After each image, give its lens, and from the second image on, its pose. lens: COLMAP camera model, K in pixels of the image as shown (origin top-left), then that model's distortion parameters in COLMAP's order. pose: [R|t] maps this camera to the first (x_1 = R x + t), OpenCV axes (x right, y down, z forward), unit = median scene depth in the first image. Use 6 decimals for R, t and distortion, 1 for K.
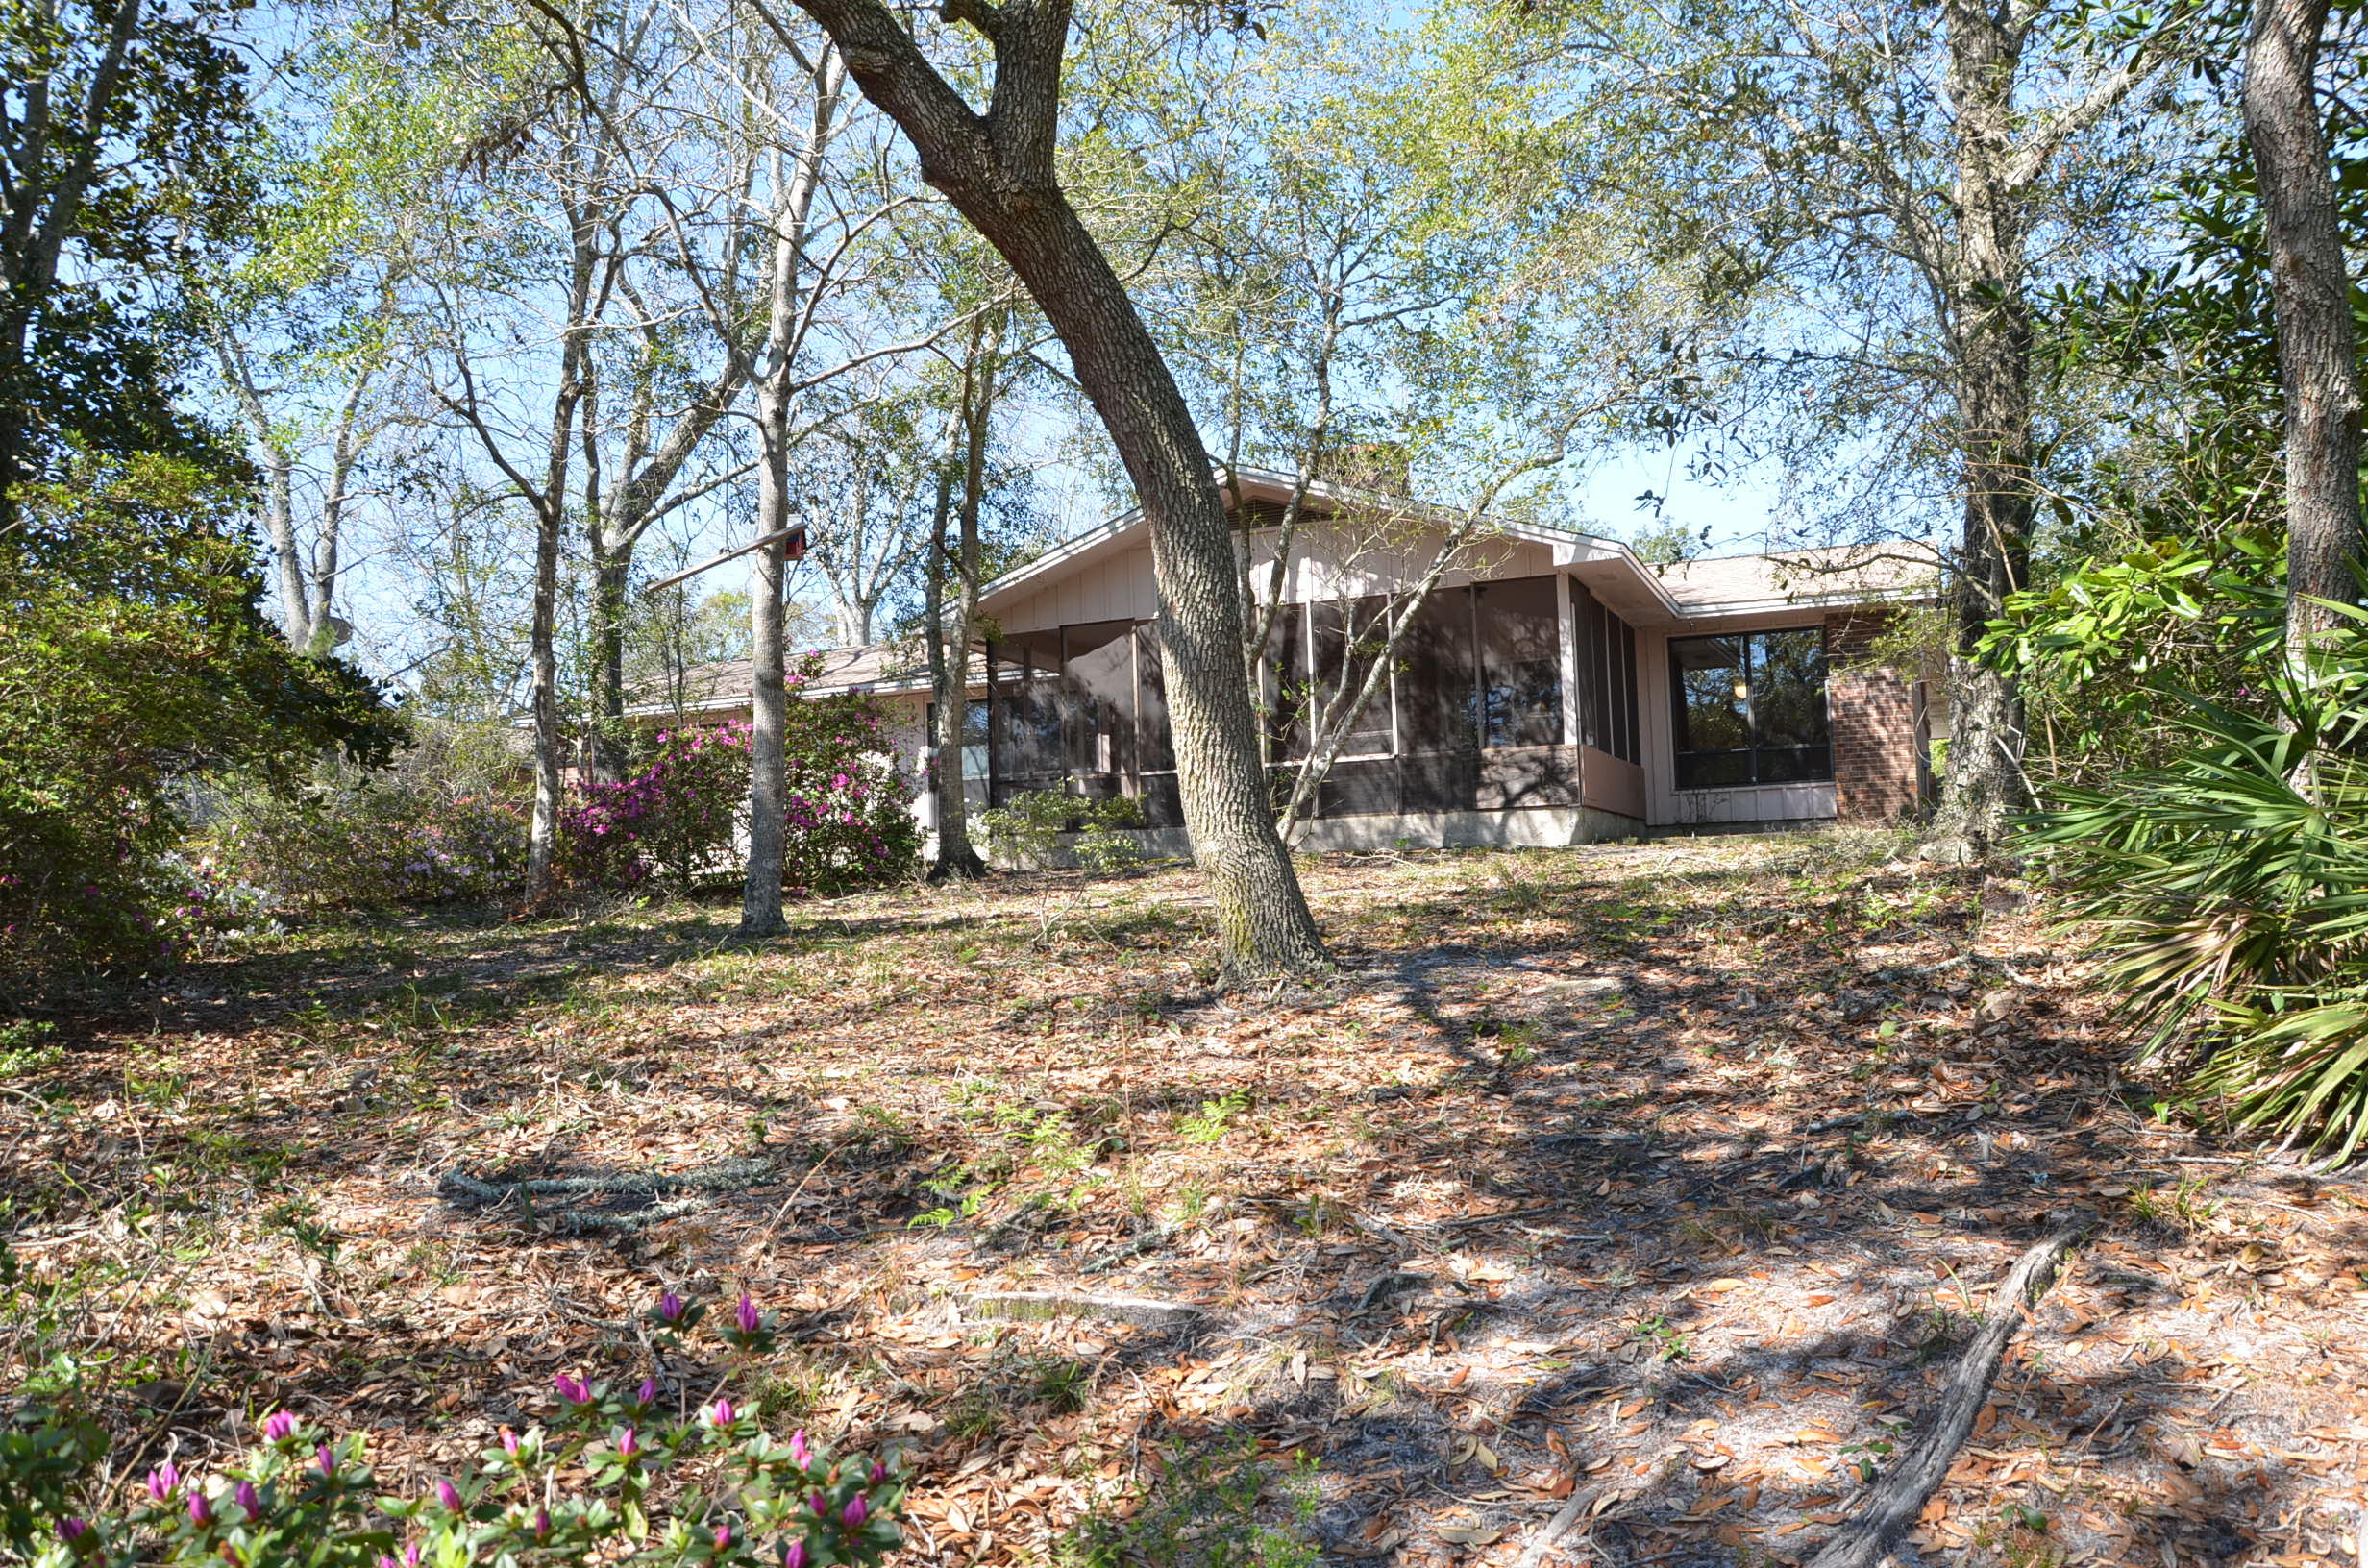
lens RADIAL K [[1869.8, 0, 1184.0], [0, 1869.8, 784.0], [0, 0, 1]] dist [-0.163736, 0.114916]
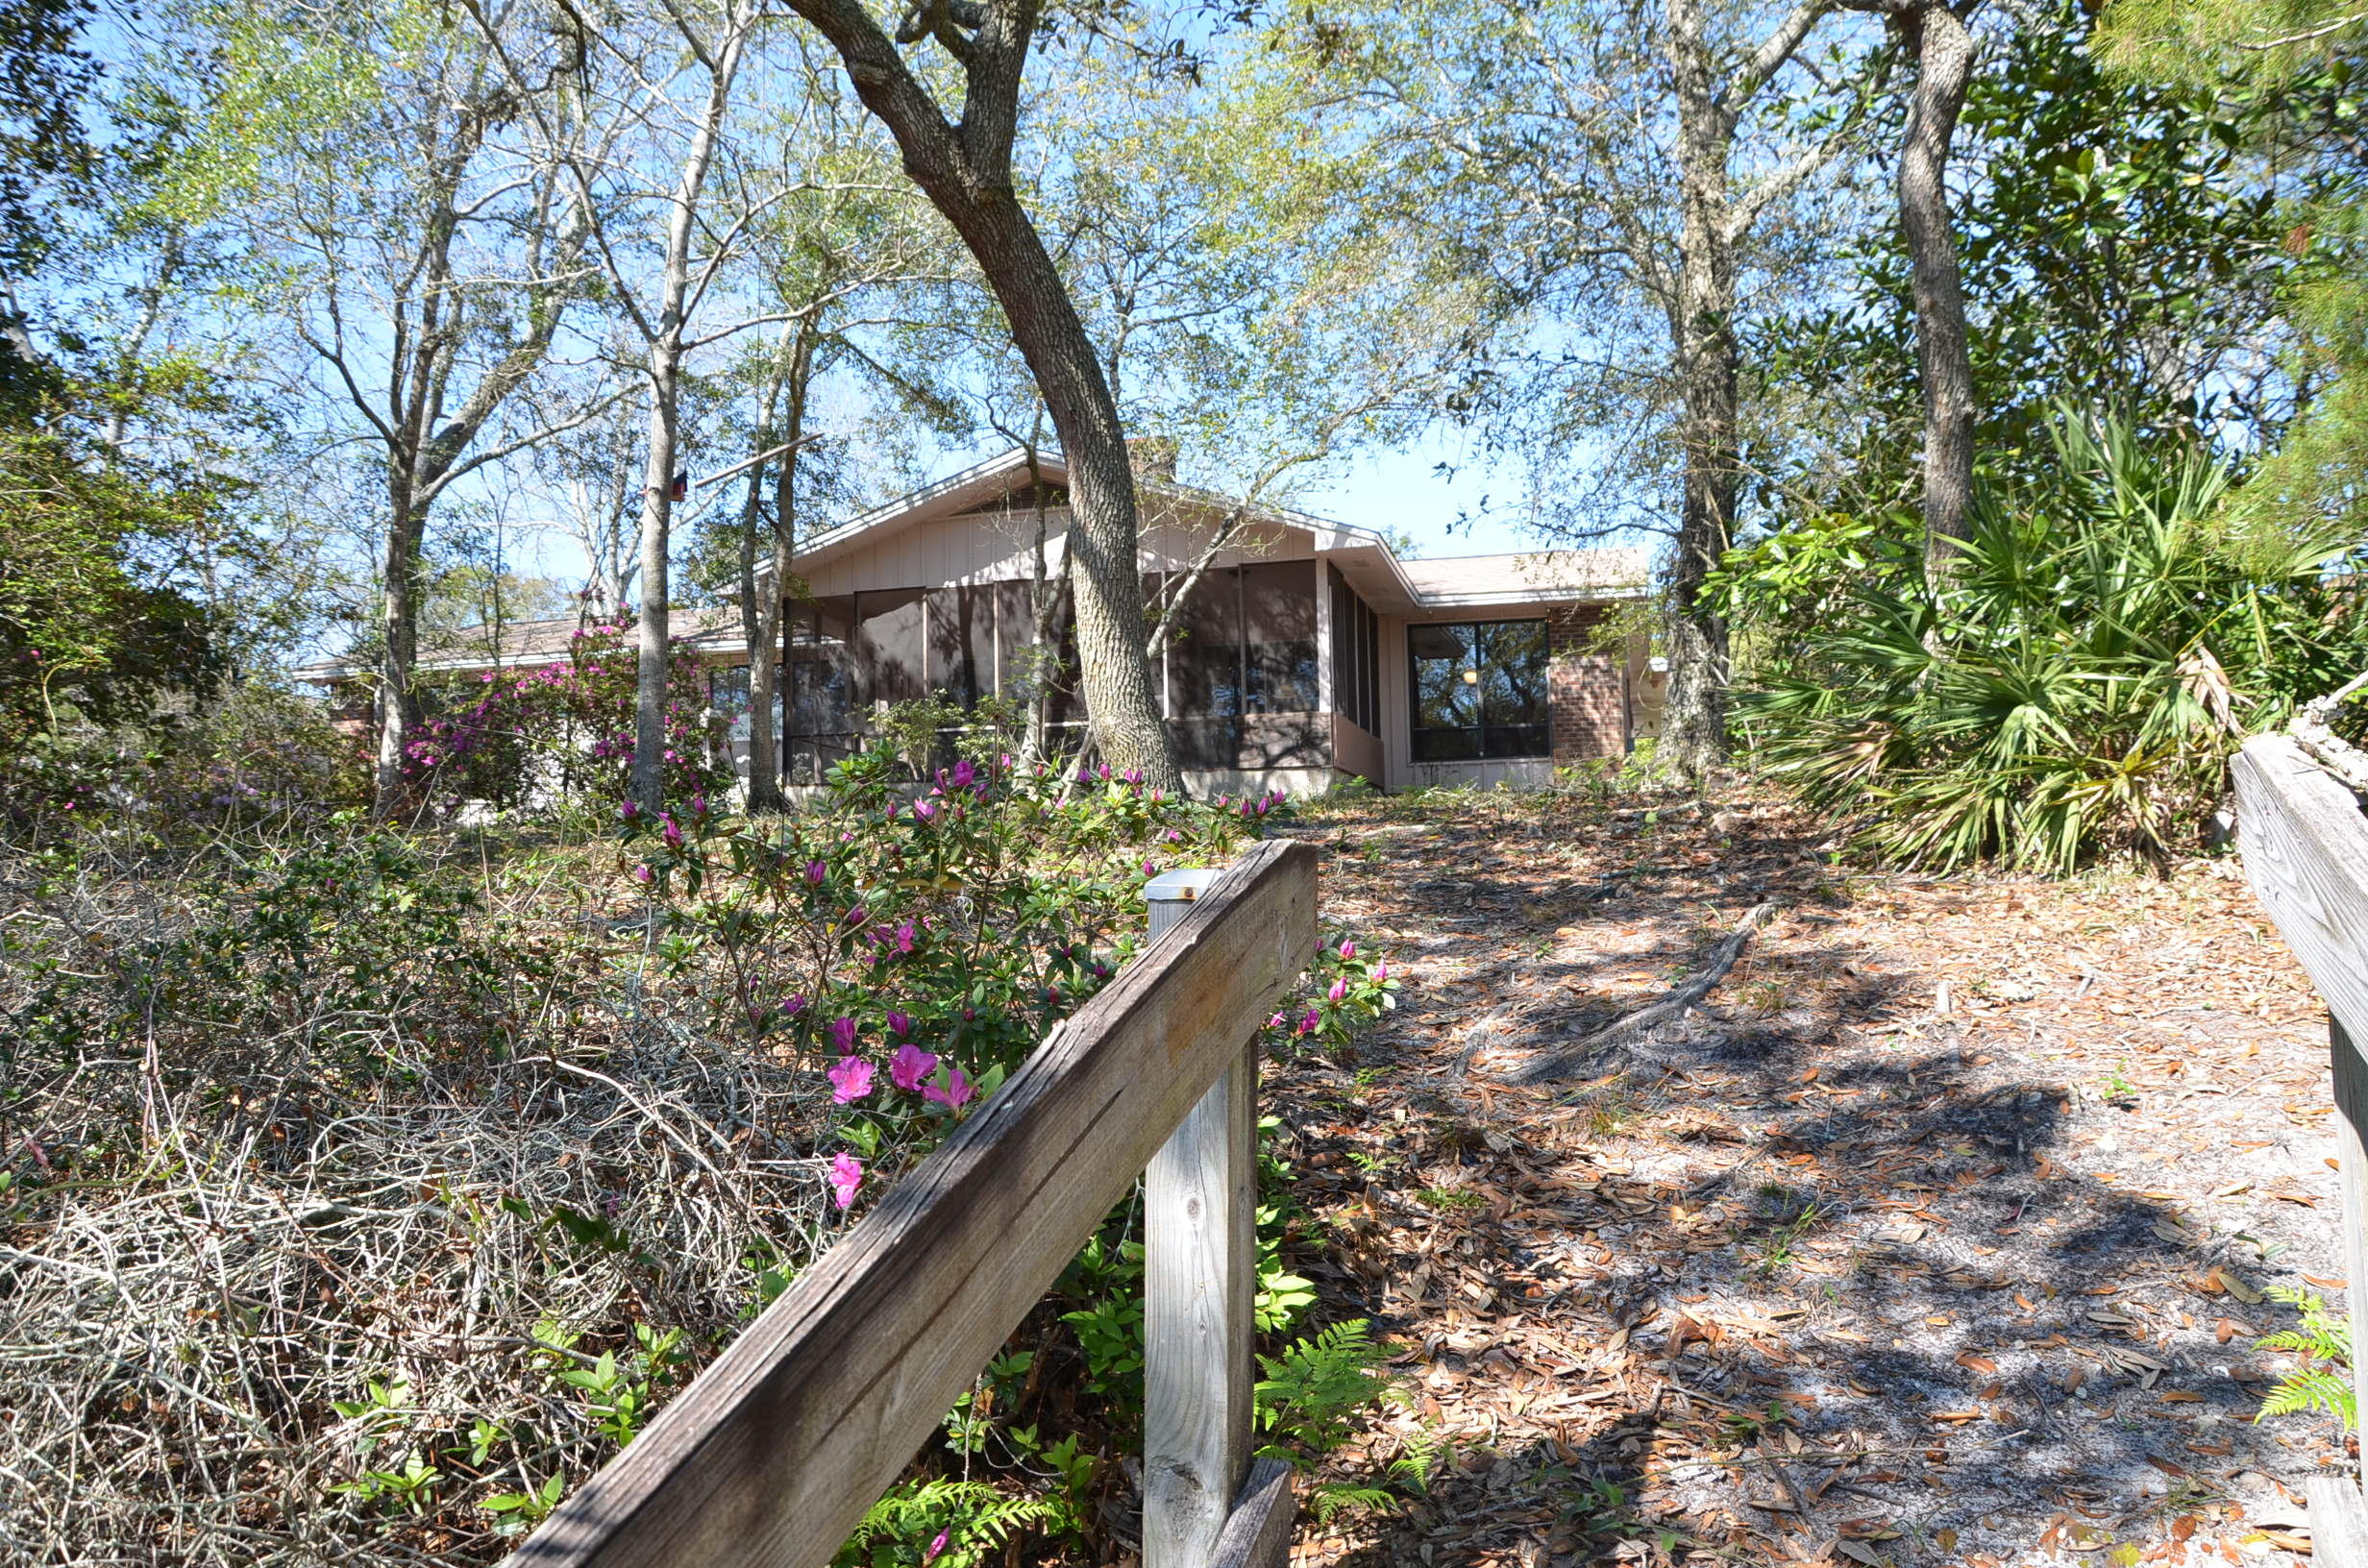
lens RADIAL K [[1908.8, 0, 1184.0], [0, 1908.8, 784.0], [0, 0, 1]] dist [-0.179731, 0.114045]
pose [[0.986109, 0.025644, 0.164110, -0.089674], [-0.023771, 0.999628, -0.013372, 0.056950], [-0.164392, 0.009285, 0.986351, -0.161960]]
